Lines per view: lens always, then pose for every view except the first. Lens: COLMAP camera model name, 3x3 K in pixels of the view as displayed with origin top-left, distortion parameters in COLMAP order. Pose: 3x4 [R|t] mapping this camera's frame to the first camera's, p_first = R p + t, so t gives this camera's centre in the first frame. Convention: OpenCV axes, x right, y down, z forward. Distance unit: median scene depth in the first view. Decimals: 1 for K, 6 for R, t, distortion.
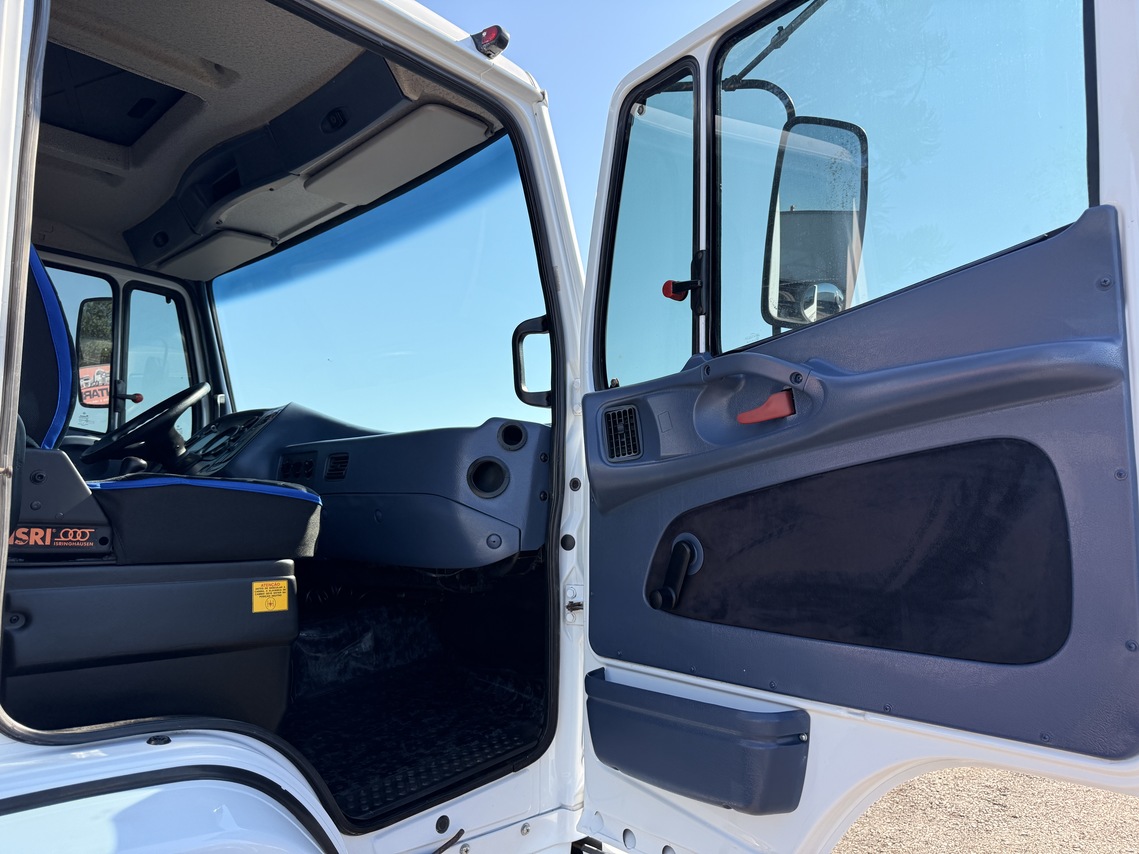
lens RADIAL K [[796.4, 0, 577.7], [0, 796.4, 430.1], [0, 0, 1]] dist [0.096459, -0.162728]
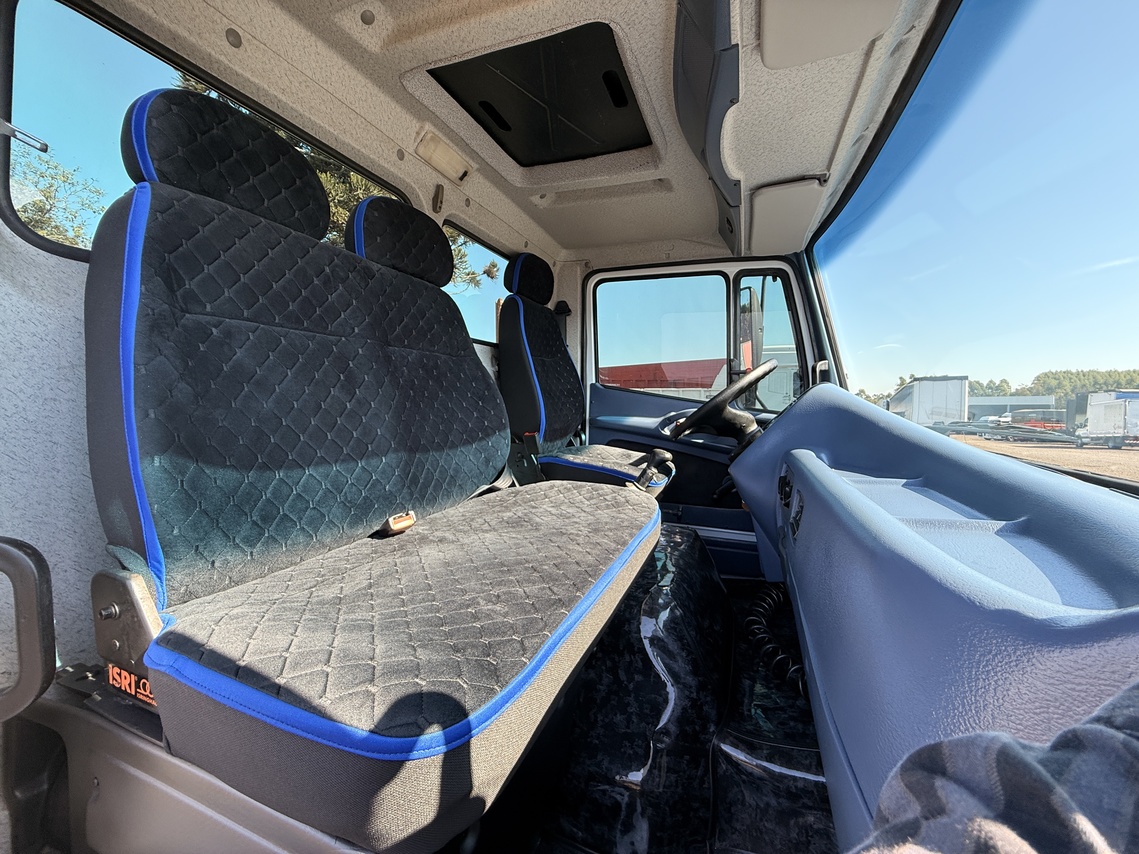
lens RADIAL K [[461.3, 0, 569.5], [0, 461.3, 427.0], [0, 0, 1]] dist [-0.000011, 0.000016]
pose [[0.396163, 0.050961, -0.916765, -0.035835], [0.091345, 0.991318, 0.094578, -0.048510], [0.913625, -0.121210, 0.388068, 0.501882]]
